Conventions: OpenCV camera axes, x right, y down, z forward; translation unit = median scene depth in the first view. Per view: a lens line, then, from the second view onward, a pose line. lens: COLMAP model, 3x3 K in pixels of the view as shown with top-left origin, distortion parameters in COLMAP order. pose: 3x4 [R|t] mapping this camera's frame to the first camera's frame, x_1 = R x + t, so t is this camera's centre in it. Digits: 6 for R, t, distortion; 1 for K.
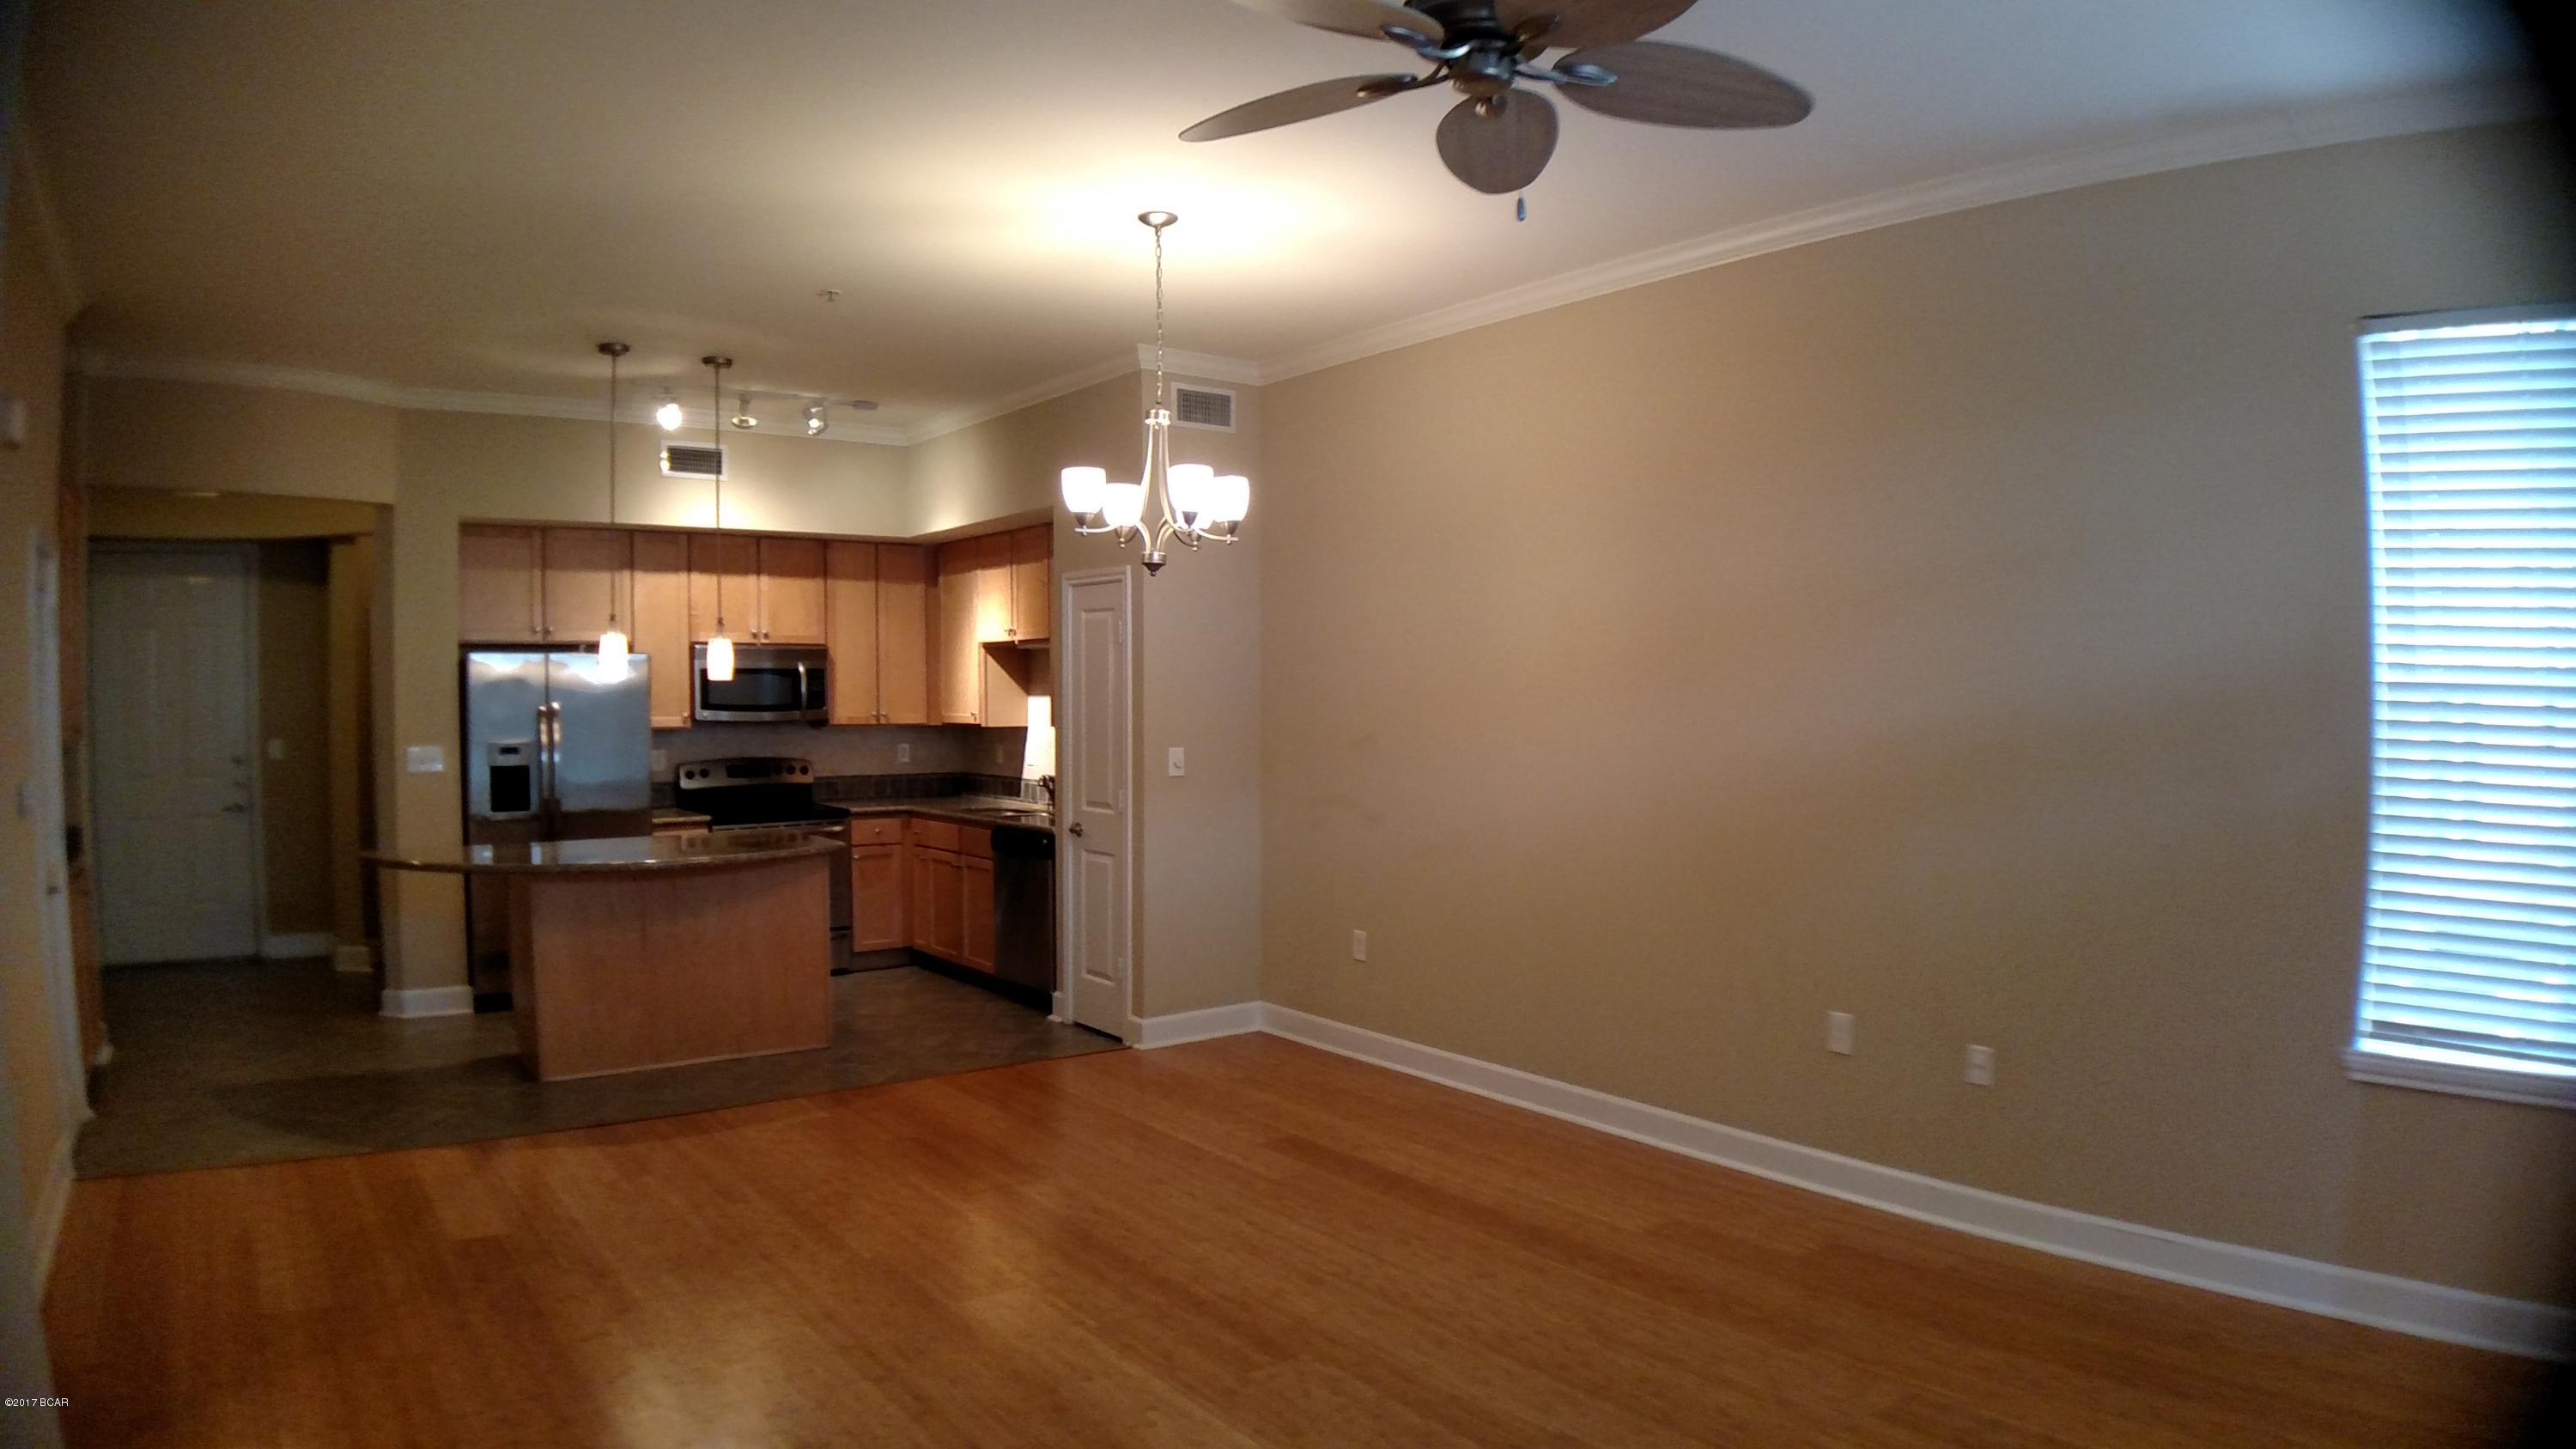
lens RADIAL K [[1554.5, 0, 1288.0], [0, 1554.5, 724.5], [0, 0, 1]] dist [-0.085689, -0.074226]
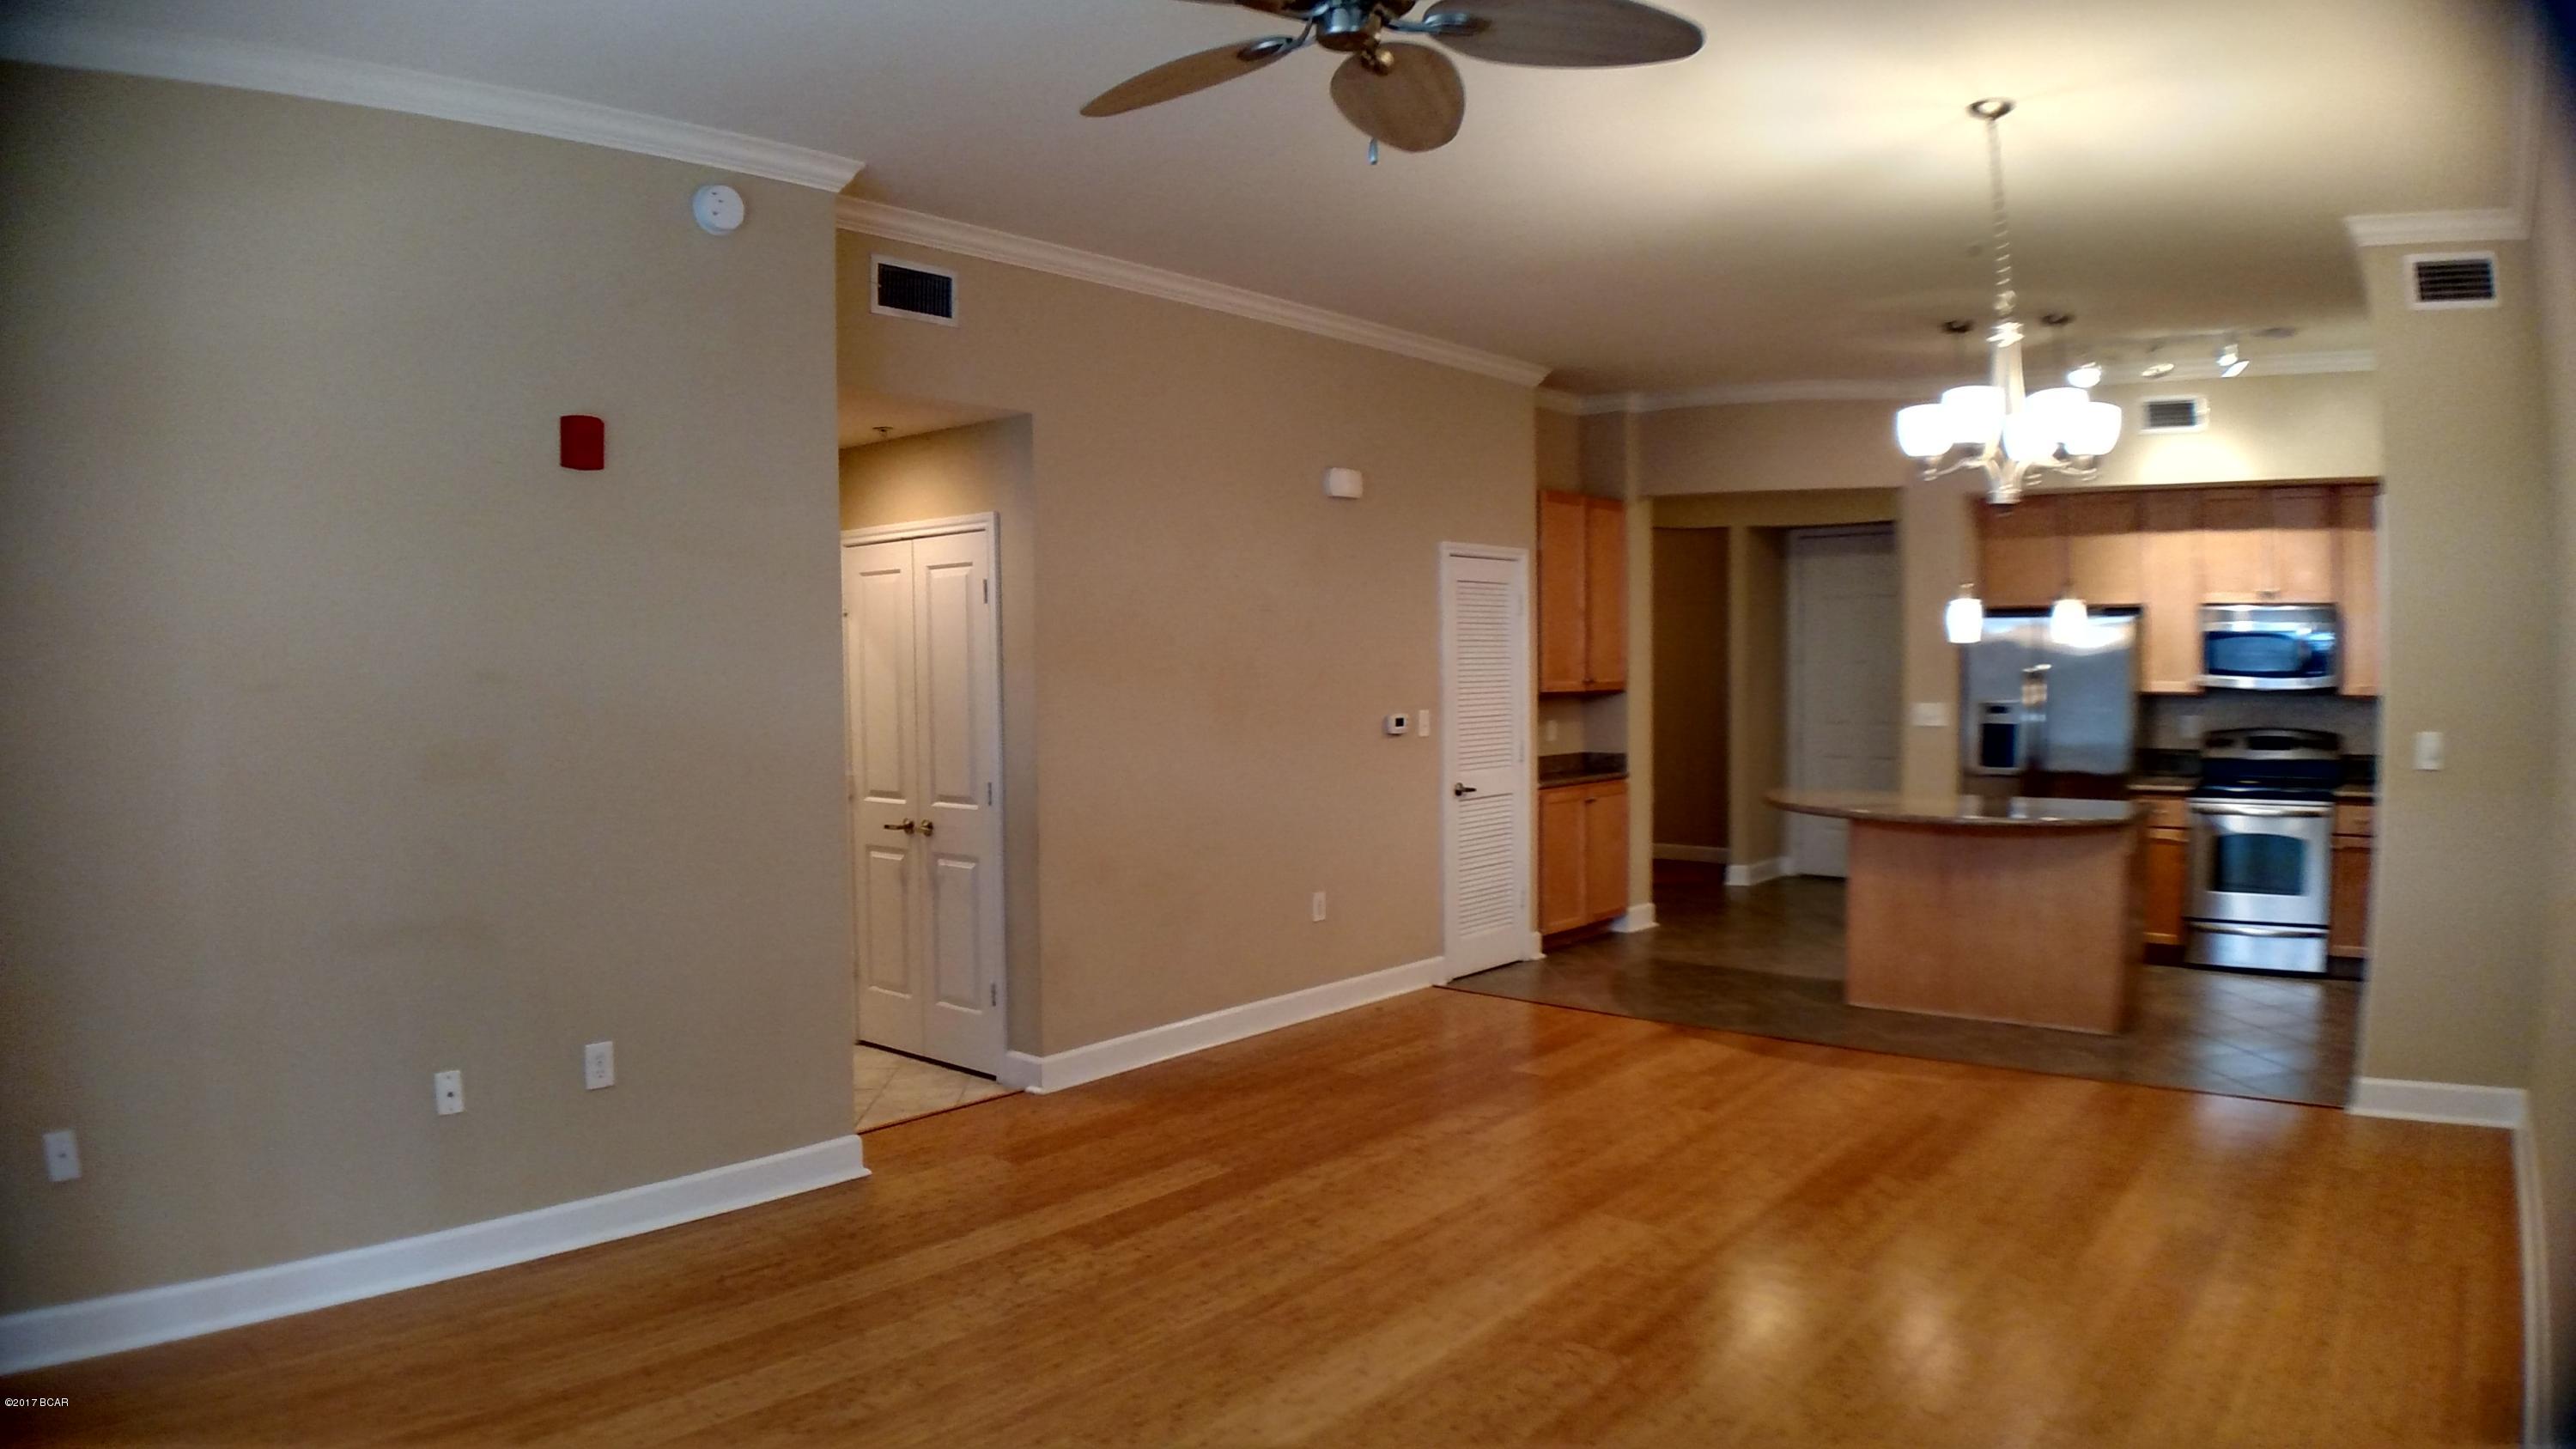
lens RADIAL K [[1660.2, 0, 1381.4], [0, 1660.2, 729.3], [0, 0, 1]] dist [-0.202434, 0.001464]
pose [[0.236802, 0.040997, -0.970693, 0.476065], [-0.018986, 0.999114, 0.037565, -0.003723], [0.971373, 0.009534, 0.237370, 0.310686]]
